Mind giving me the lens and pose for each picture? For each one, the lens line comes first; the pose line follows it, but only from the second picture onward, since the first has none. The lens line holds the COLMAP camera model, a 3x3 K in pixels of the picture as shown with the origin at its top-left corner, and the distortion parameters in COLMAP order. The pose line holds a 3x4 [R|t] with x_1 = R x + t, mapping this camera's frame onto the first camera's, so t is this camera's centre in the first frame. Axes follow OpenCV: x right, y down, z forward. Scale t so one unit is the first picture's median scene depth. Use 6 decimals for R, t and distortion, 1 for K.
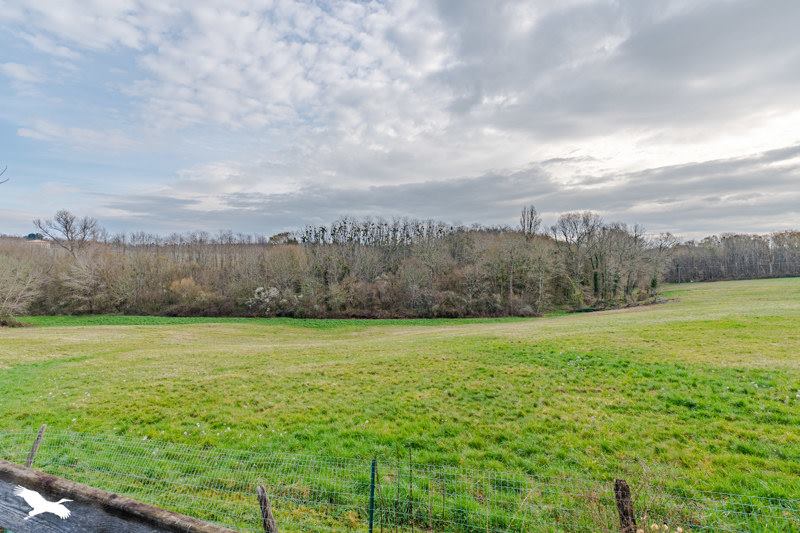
lens RADIAL K [[379.1, 0, 400.1], [0, 379.1, 263.4], [0, 0, 1]] dist [0.014302, -0.000619]
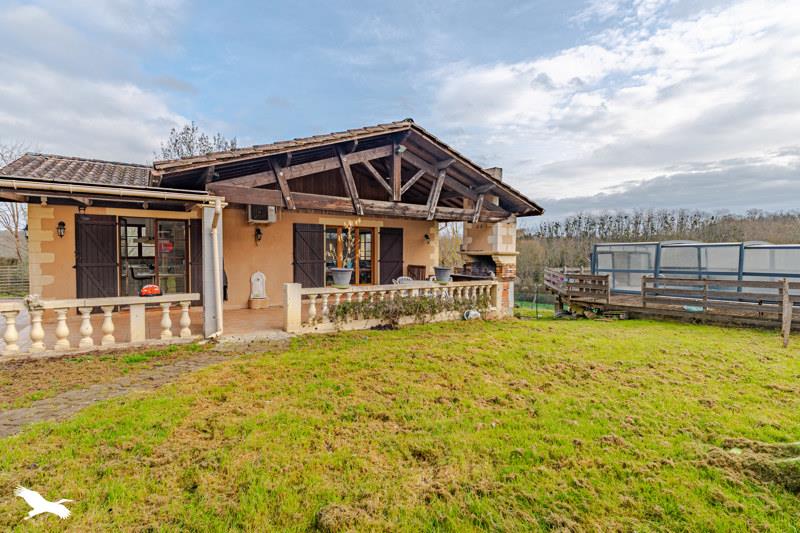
lens RADIAL K [[379.1, 0, 397.5], [0, 379.1, 265.7], [0, 0, 1]] dist [0.014302, -0.000619]
pose [[0.843939, 0.022613, -0.535963, -0.004860], [-0.007768, 0.999522, 0.029939, -0.002317], [0.536383, -0.021103, 0.843711, -0.149810]]
